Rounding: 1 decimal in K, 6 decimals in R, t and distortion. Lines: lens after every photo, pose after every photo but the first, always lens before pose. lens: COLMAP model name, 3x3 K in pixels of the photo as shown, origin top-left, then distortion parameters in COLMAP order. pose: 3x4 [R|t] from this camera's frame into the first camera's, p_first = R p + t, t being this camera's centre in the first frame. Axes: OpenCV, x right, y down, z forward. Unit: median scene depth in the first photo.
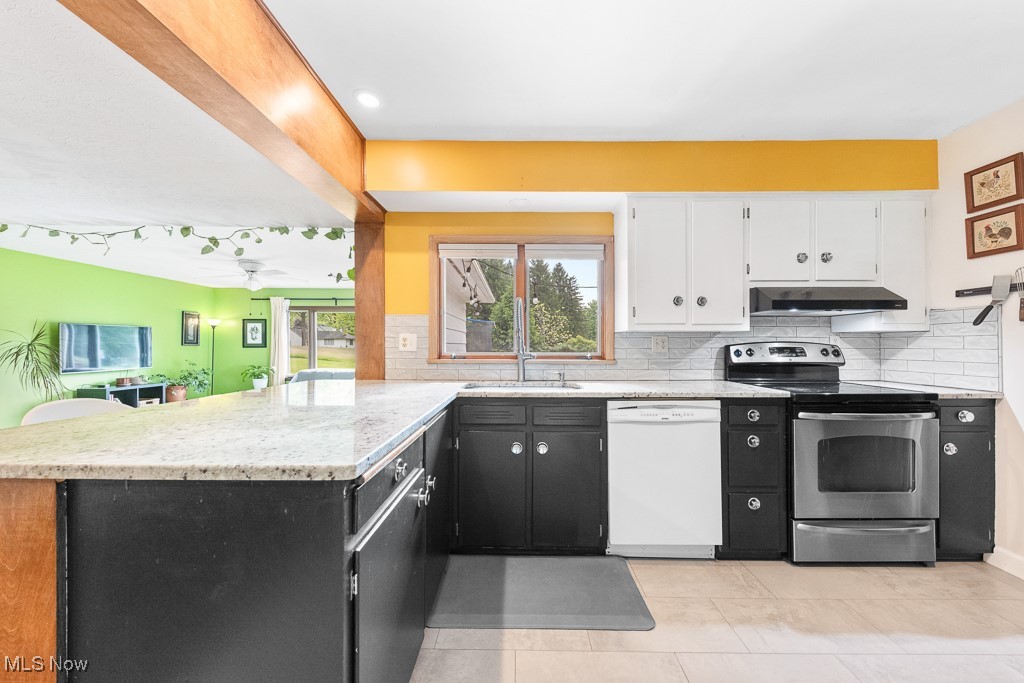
lens RADIAL K [[360.0, 0, 517.1], [0, 360.0, 343.1], [0, 0, 1]] dist [0.007322, -0.000147]
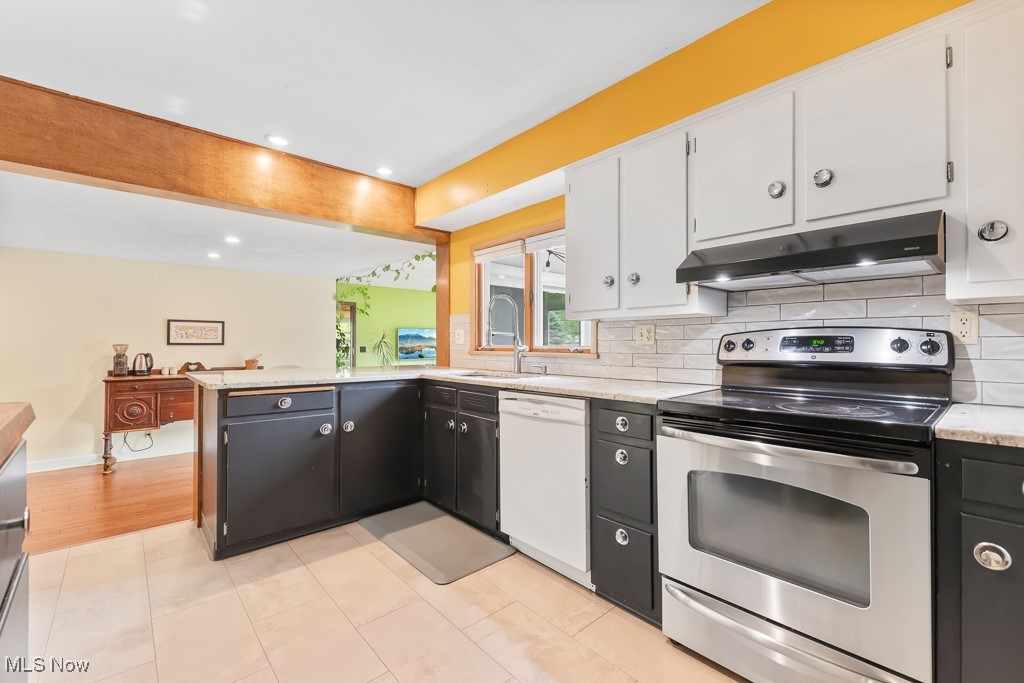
lens RADIAL K [[433.0, 0, 512.3], [0, 433.0, 342.3], [0, 0, 1]] dist [0.001578, -0.000011]
pose [[0.667997, -0.003861, -0.744154, 0.902096], [0.004938, 0.999988, -0.000756, 0.018448], [0.744148, -0.003169, 0.668008, 0.155434]]
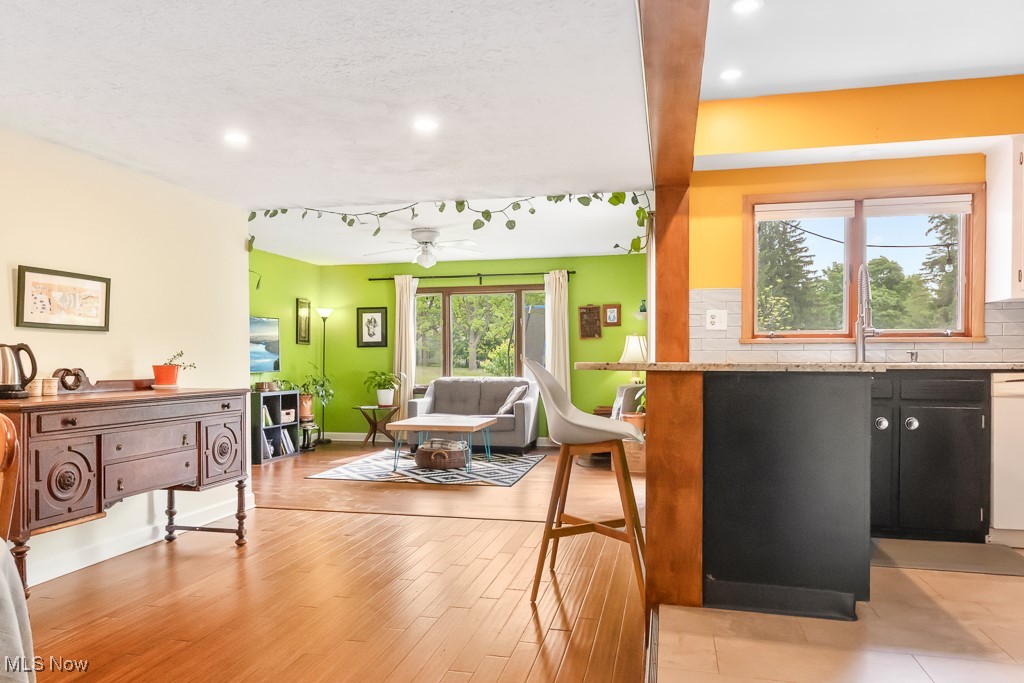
lens RADIAL K [[697.0, 0, 500.1], [0, 697.0, 374.3], [0, 0, 1]] dist [-0.000167, 0.009947]
pose [[0.973071, 0.000387, -0.230507, -0.425269], [0.005959, 0.999622, 0.026834, 0.081484], [0.230430, -0.027485, 0.972701, -0.776525]]
